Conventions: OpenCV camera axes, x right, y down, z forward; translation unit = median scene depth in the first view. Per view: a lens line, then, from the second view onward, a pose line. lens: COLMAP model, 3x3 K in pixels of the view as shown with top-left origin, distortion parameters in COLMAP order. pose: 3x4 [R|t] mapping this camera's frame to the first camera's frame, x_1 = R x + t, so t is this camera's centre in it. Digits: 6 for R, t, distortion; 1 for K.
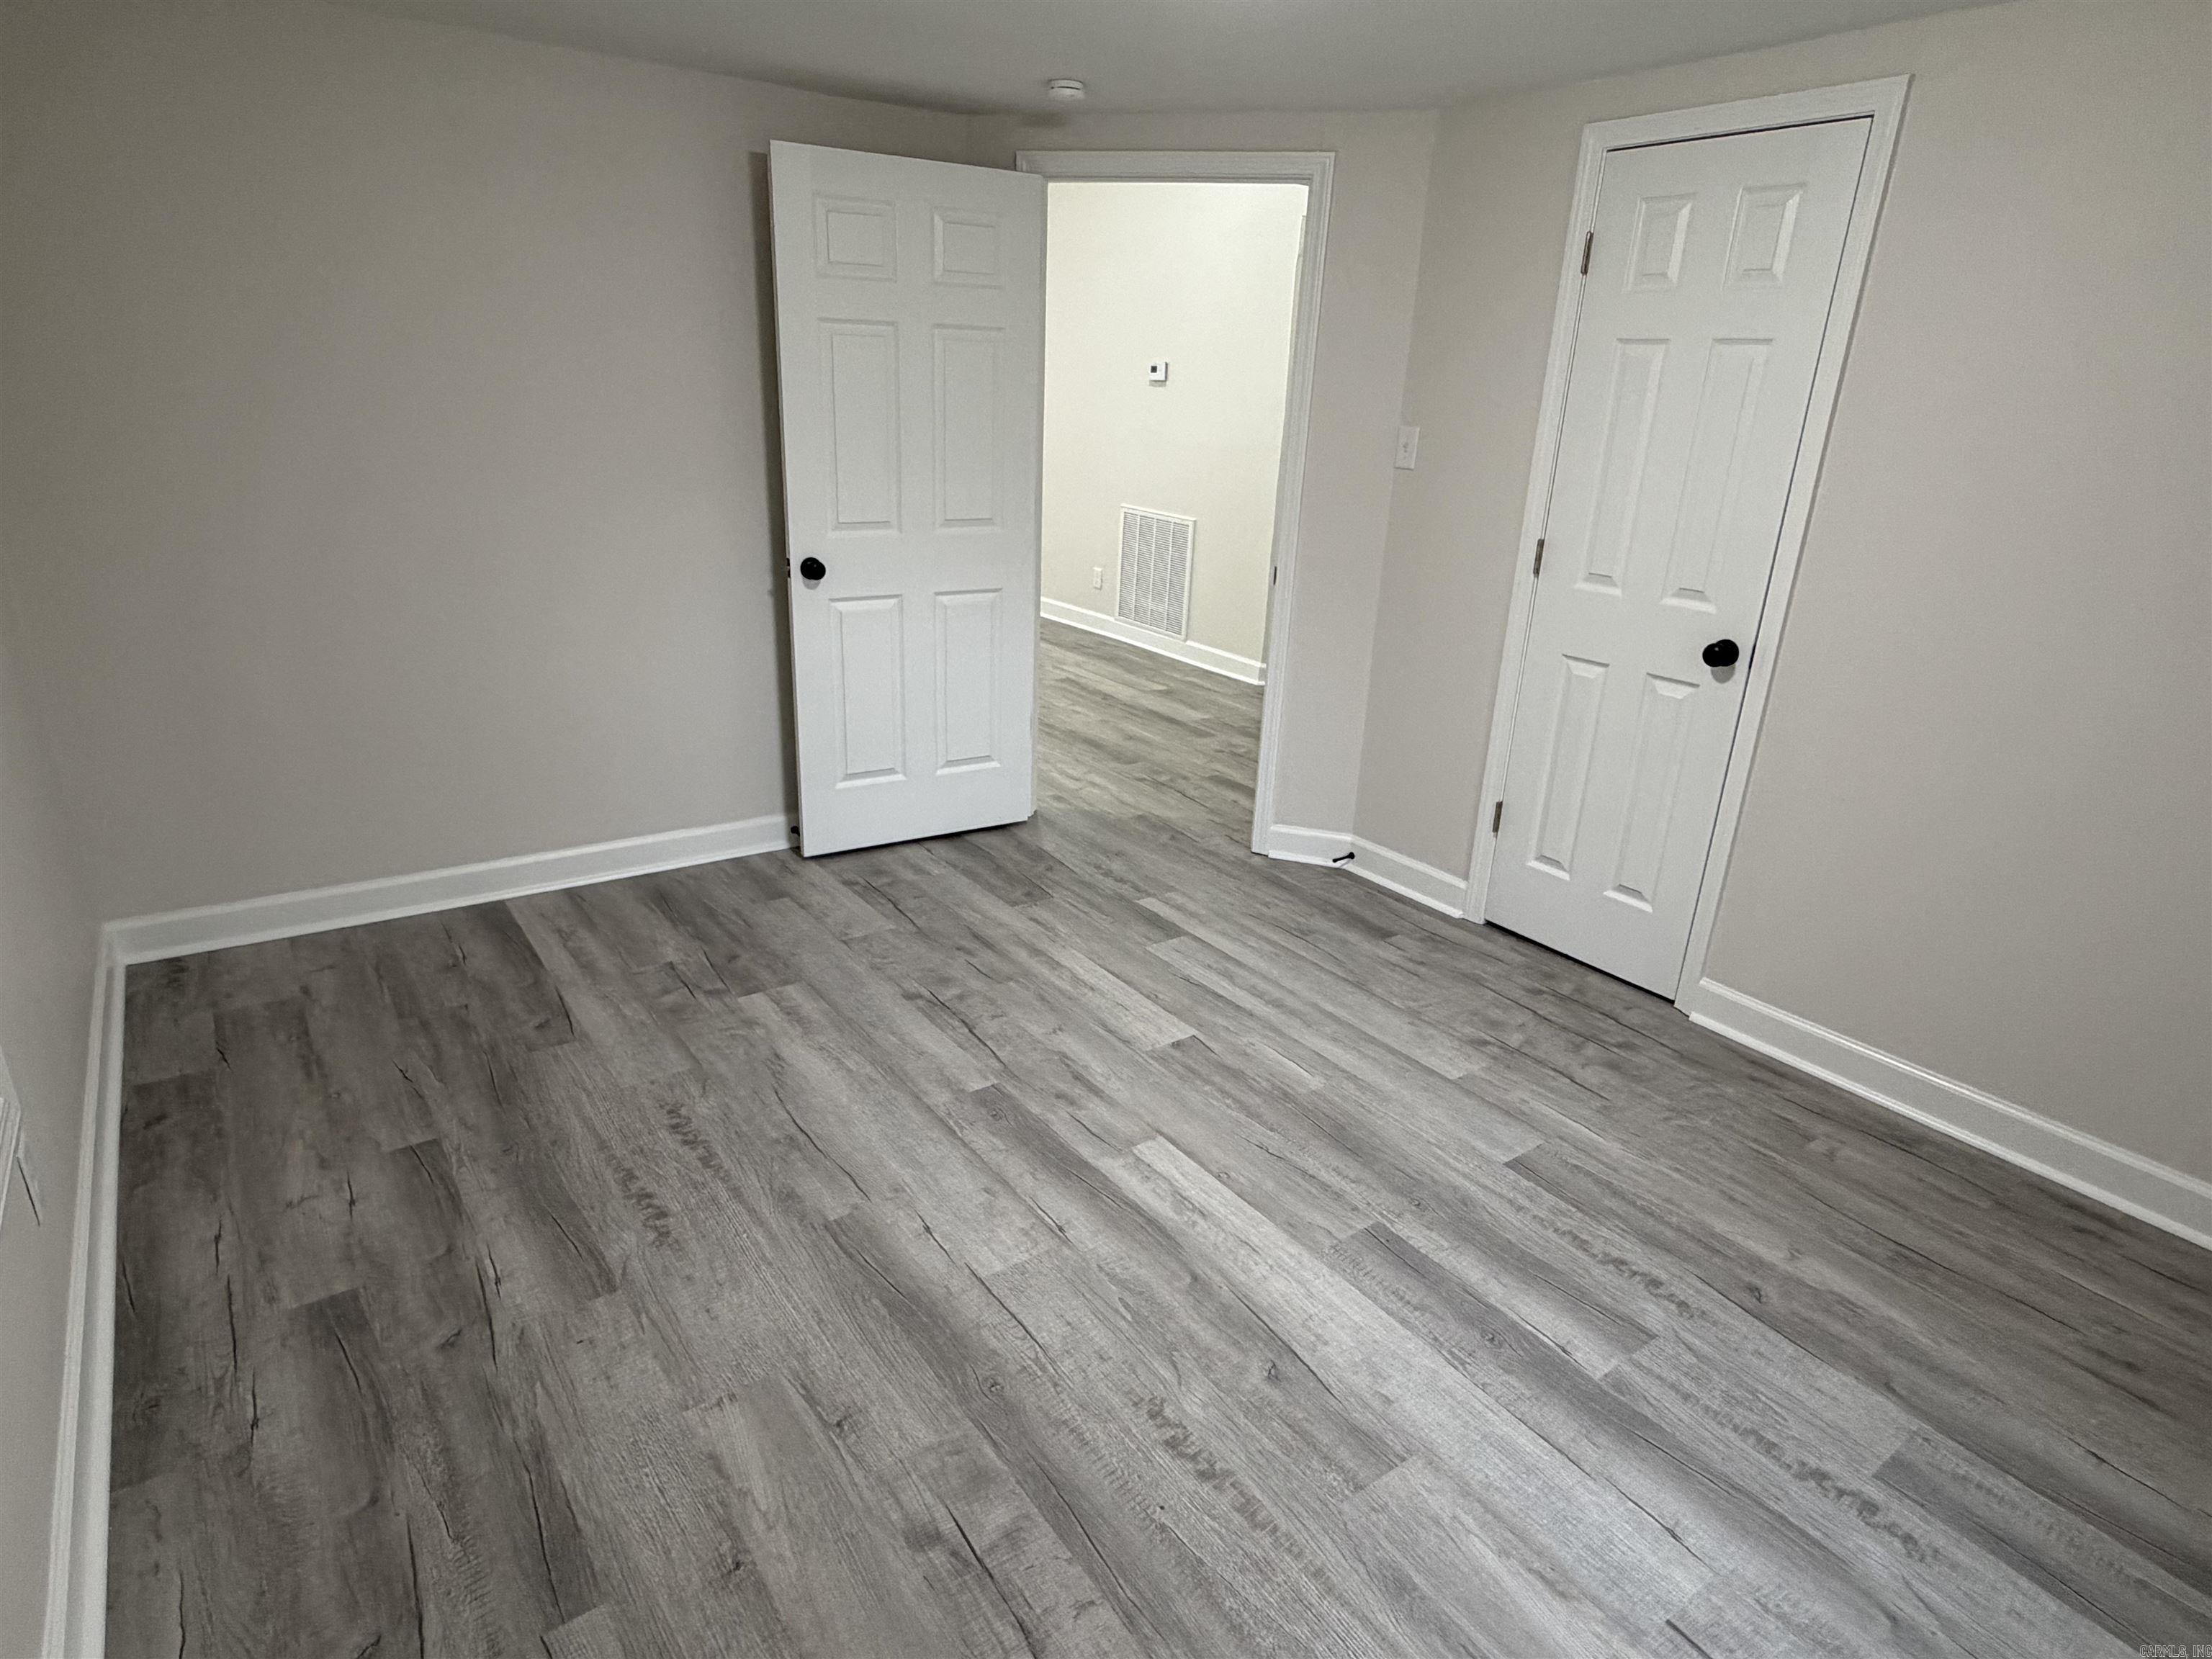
lens RADIAL K [[1226.7, 0, 1100.2], [0, 1226.7, 834.7], [0, 0, 1]] dist [0.000372, -0.000316]
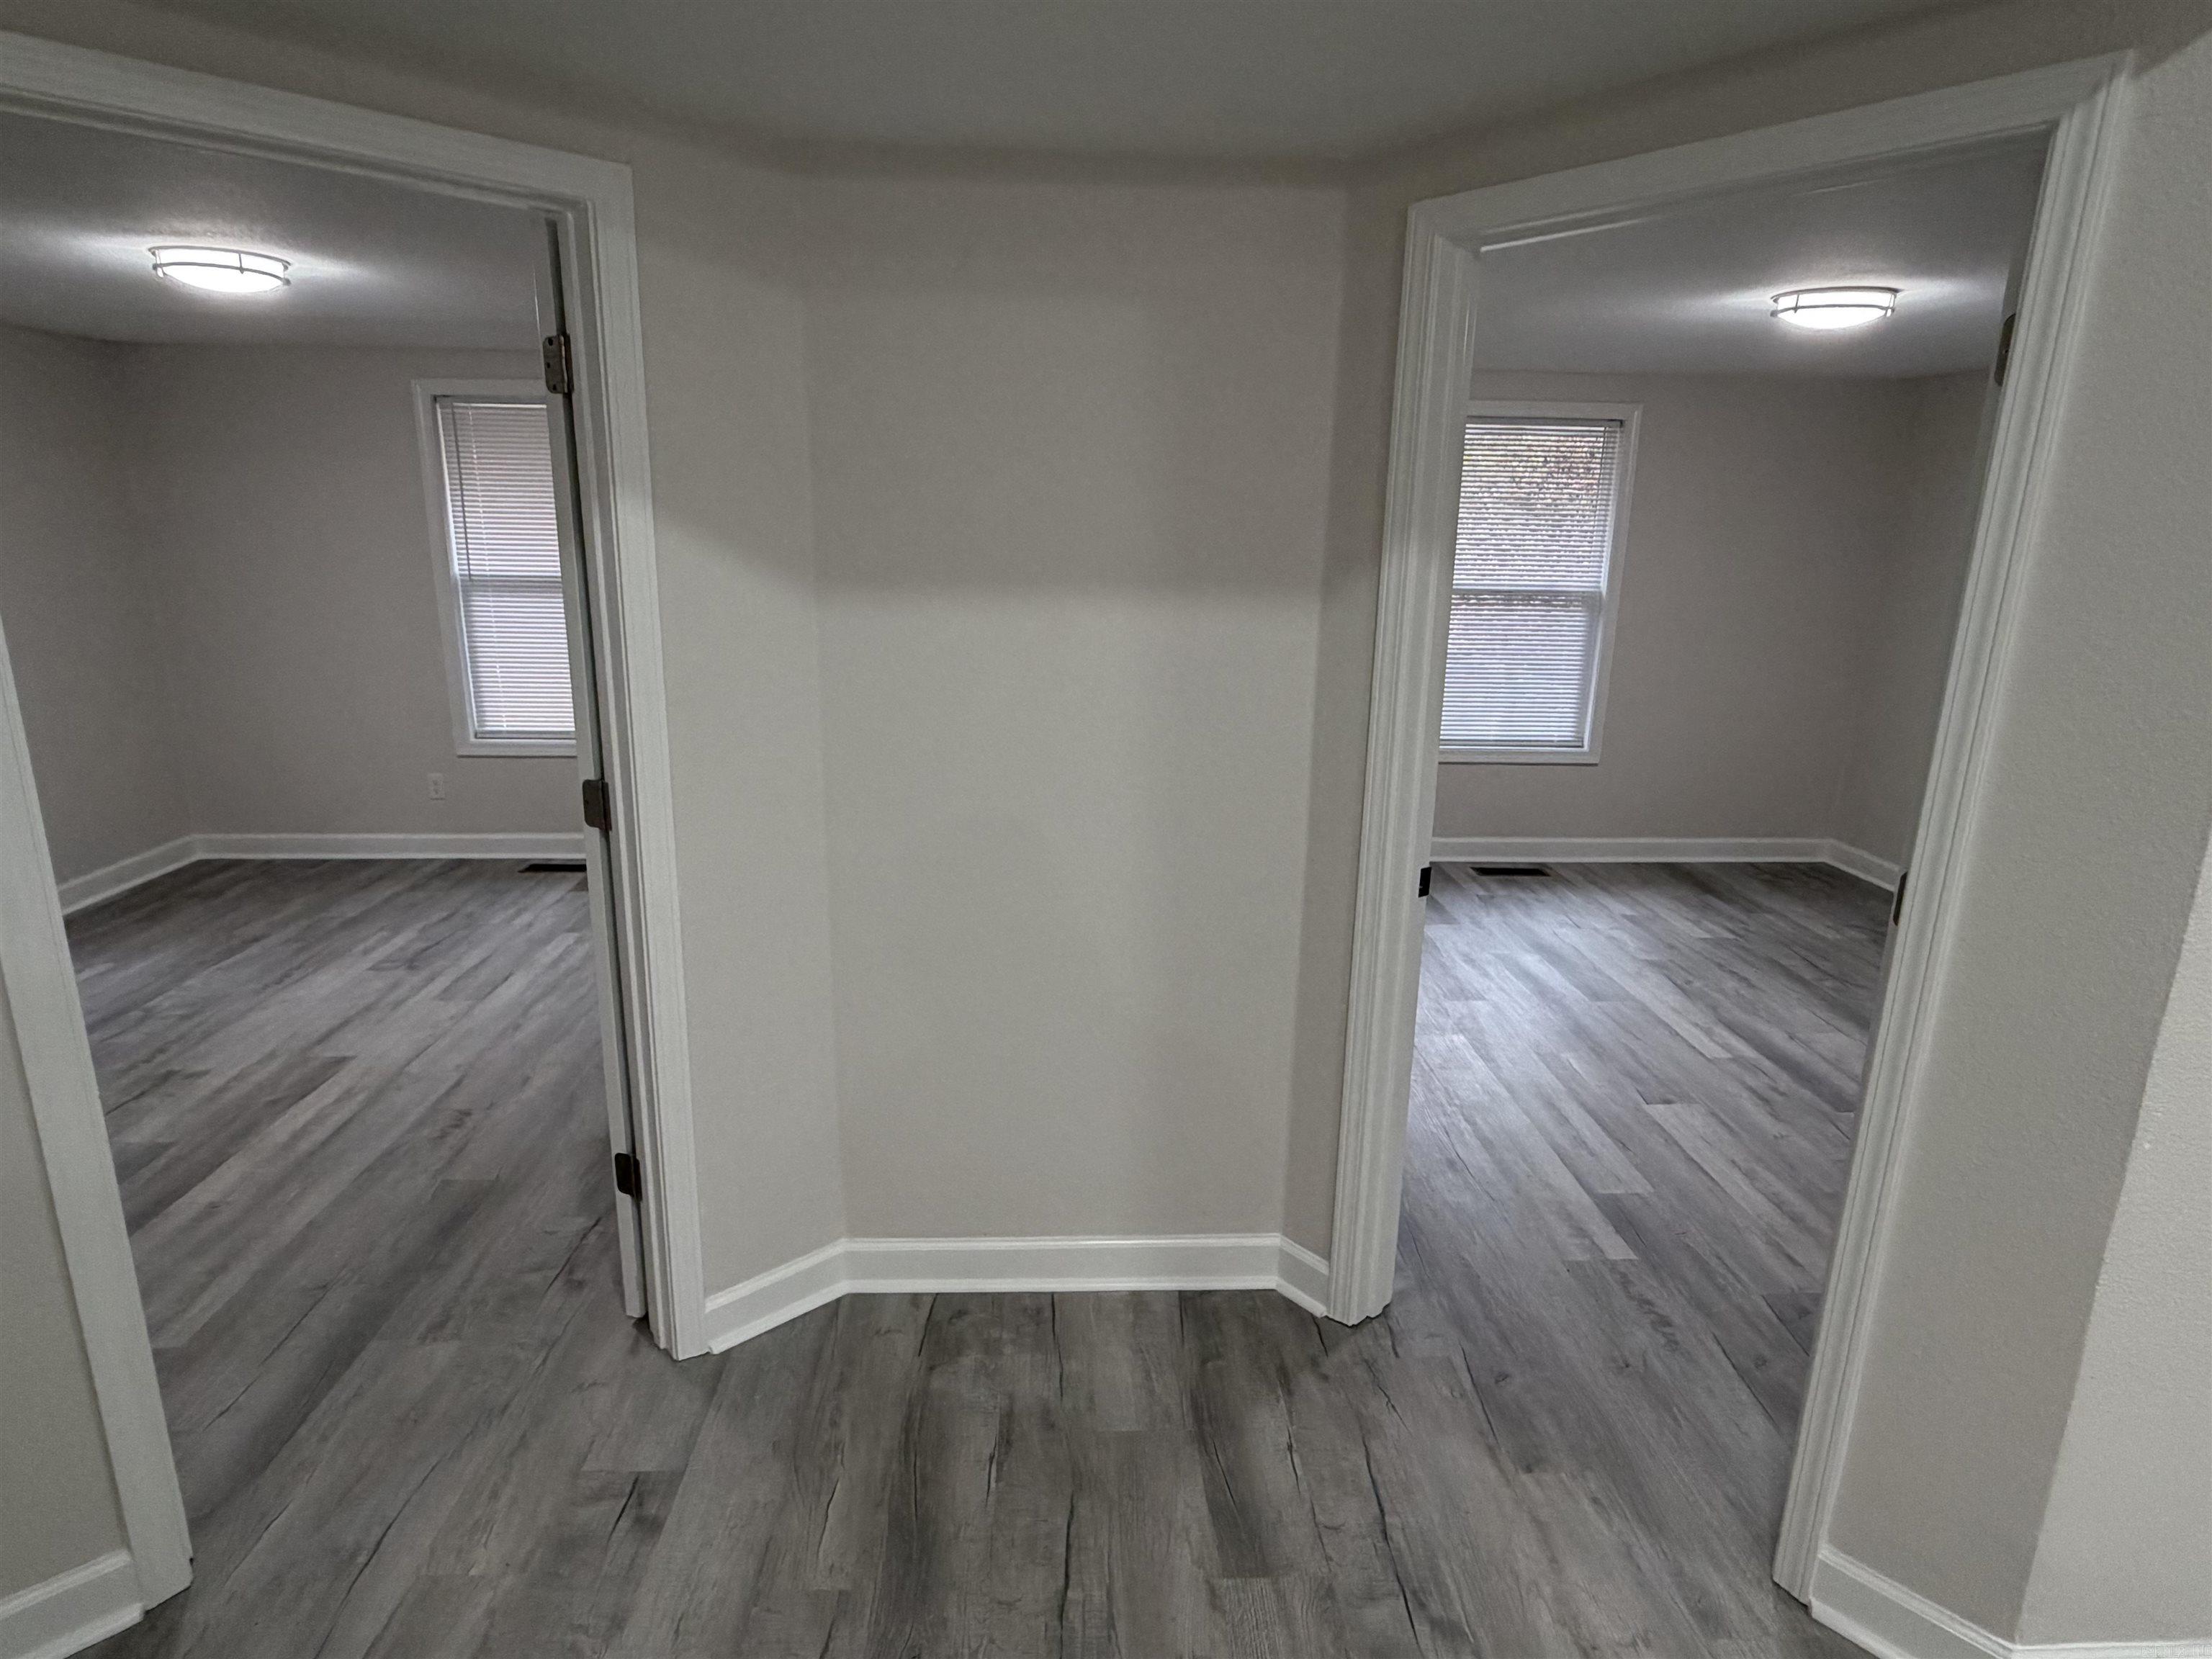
lens RADIAL K [[1233.4, 0, 1100.4], [0, 1233.4, 833.2], [0, 0, 1]] dist [-0.001845, 0.000545]
pose [[-0.837291, -0.187609, 0.513563, -0.046918], [0.147082, 0.827378, 0.542045, -0.852659], [-0.526603, 0.529385, -0.665162, 2.142543]]
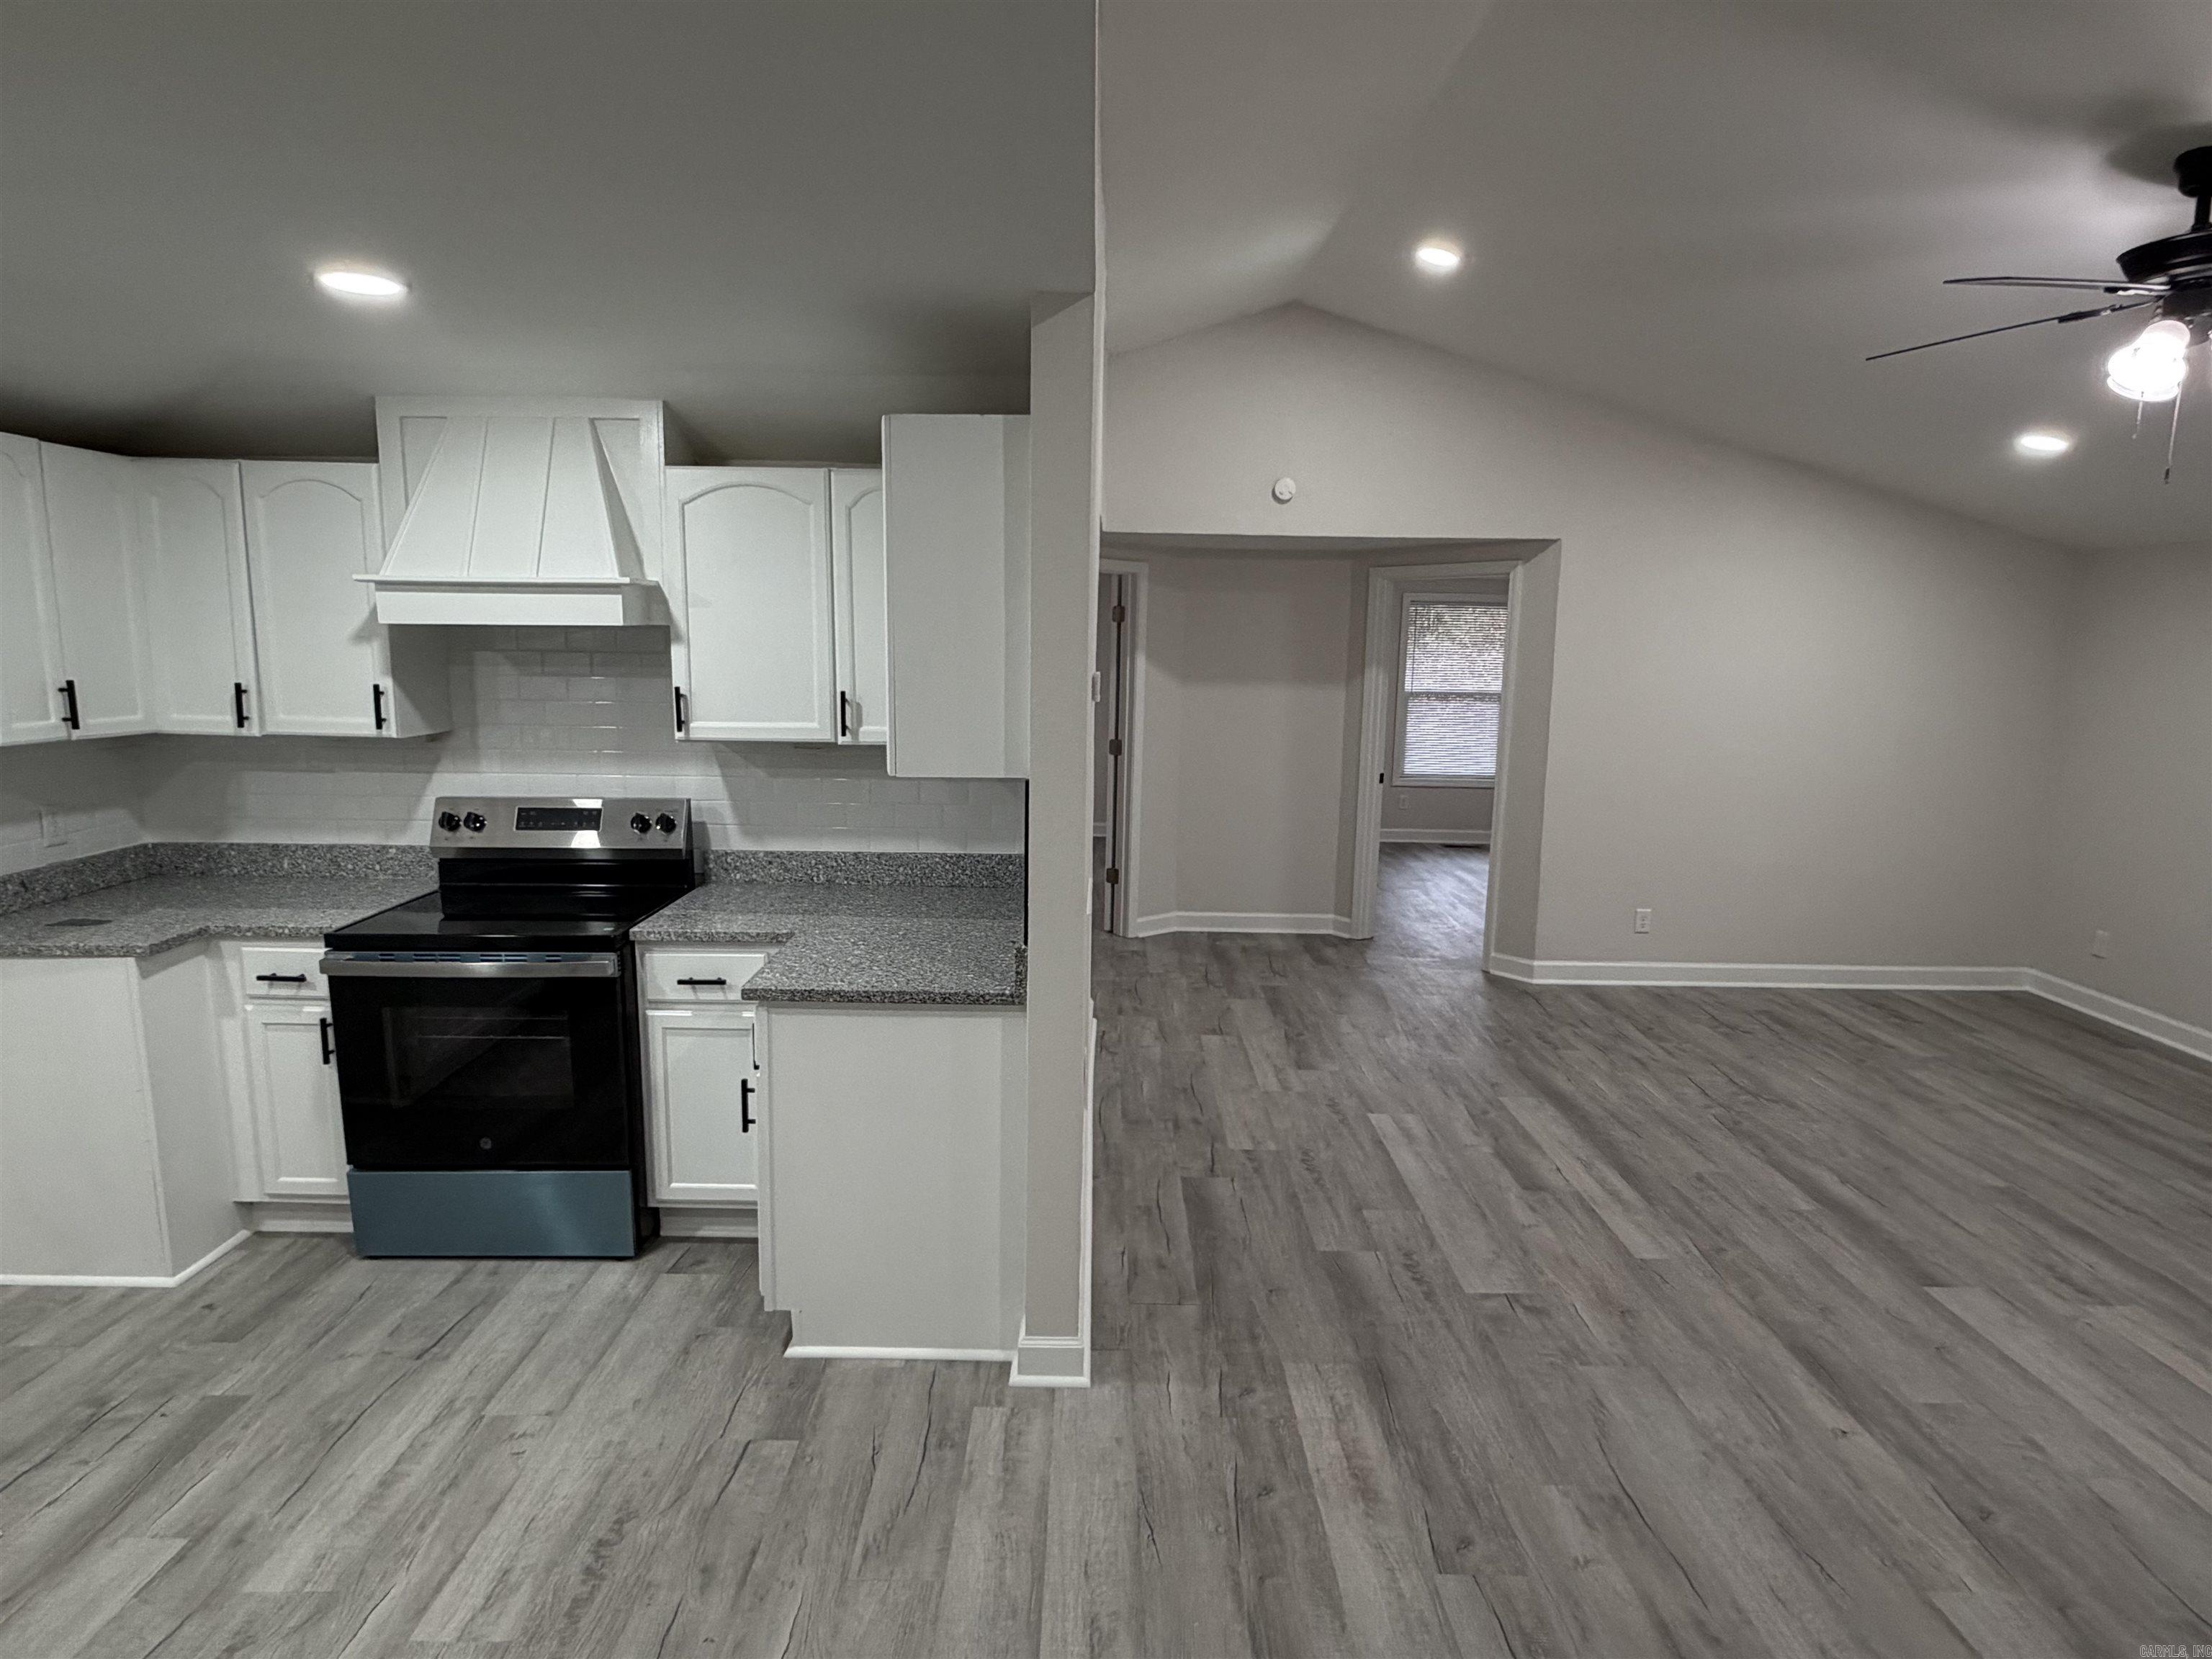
lens RADIAL K [[1226.7, 0, 1100.2], [0, 1226.7, 834.7], [0, 0, 1]] dist [0.000372, -0.000316]
pose [[-0.814351, -0.139131, 0.563449, -0.806969], [0.159482, 0.879821, 0.447751, -1.483014], [-0.558030, 0.454486, -0.694294, 3.673999]]
